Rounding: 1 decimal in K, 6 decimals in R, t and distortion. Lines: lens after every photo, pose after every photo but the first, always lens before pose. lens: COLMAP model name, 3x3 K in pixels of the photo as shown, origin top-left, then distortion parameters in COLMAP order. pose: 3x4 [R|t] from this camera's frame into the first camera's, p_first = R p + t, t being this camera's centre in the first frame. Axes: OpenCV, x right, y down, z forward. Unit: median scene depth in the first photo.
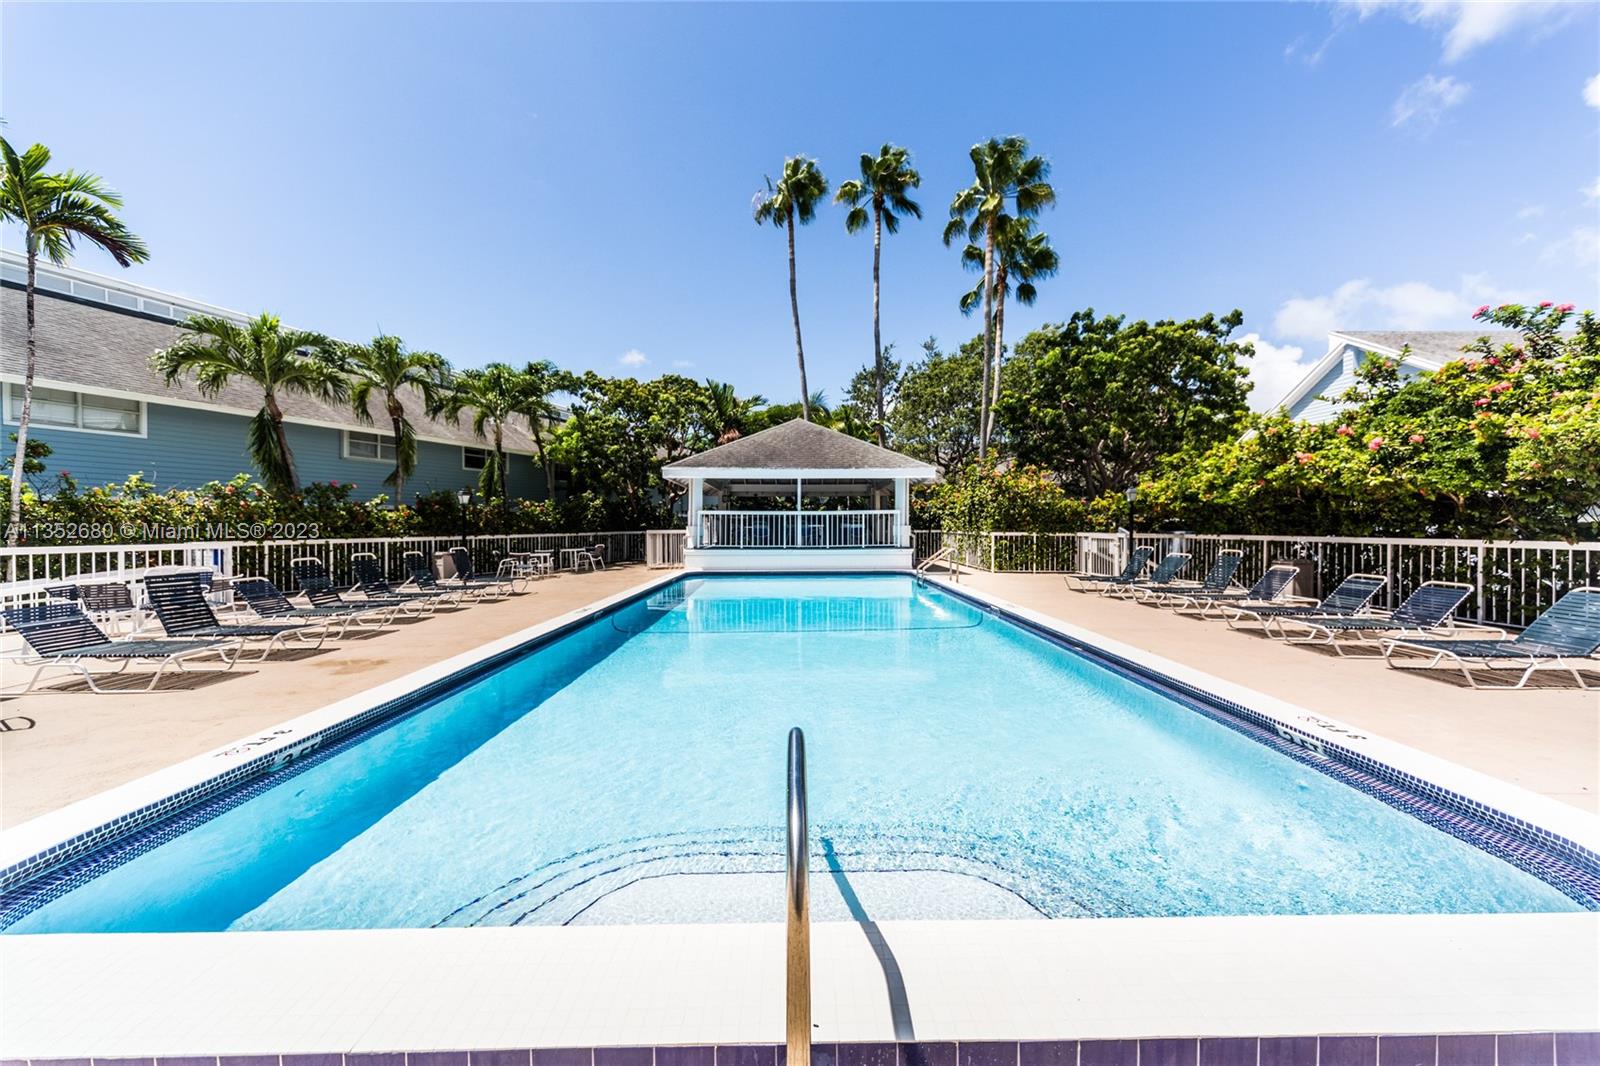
lens RADIAL K [[558.1, 0, 803.0], [0, 558.1, 533.7], [0, 0, 1]] dist [0.005761, -0.000035]
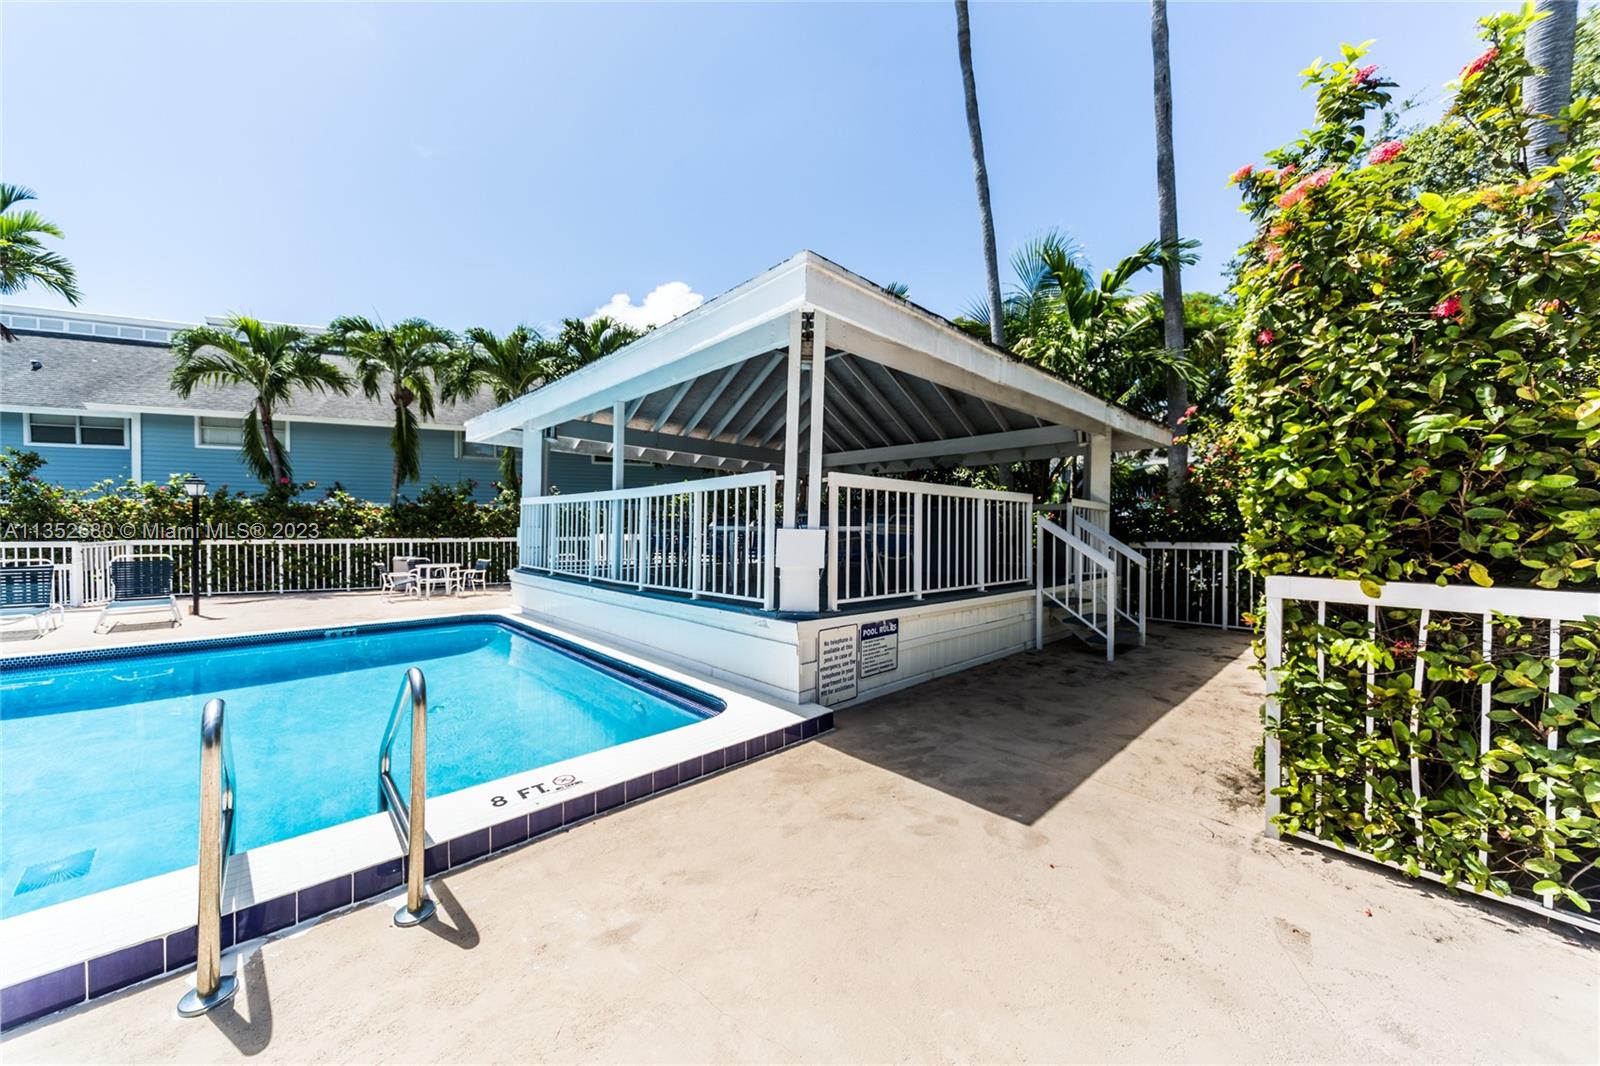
lens RADIAL K [[563.5, 0, 800.0], [0, 563.5, 533.0], [0, 0, 1]] dist [0.006141, 0.000091]
pose [[0.682454, 0.011625, -0.730836, 0.372728], [-0.015740, 0.999875, 0.001207, -0.012948], [0.730759, 0.010679, 0.682552, 0.817398]]
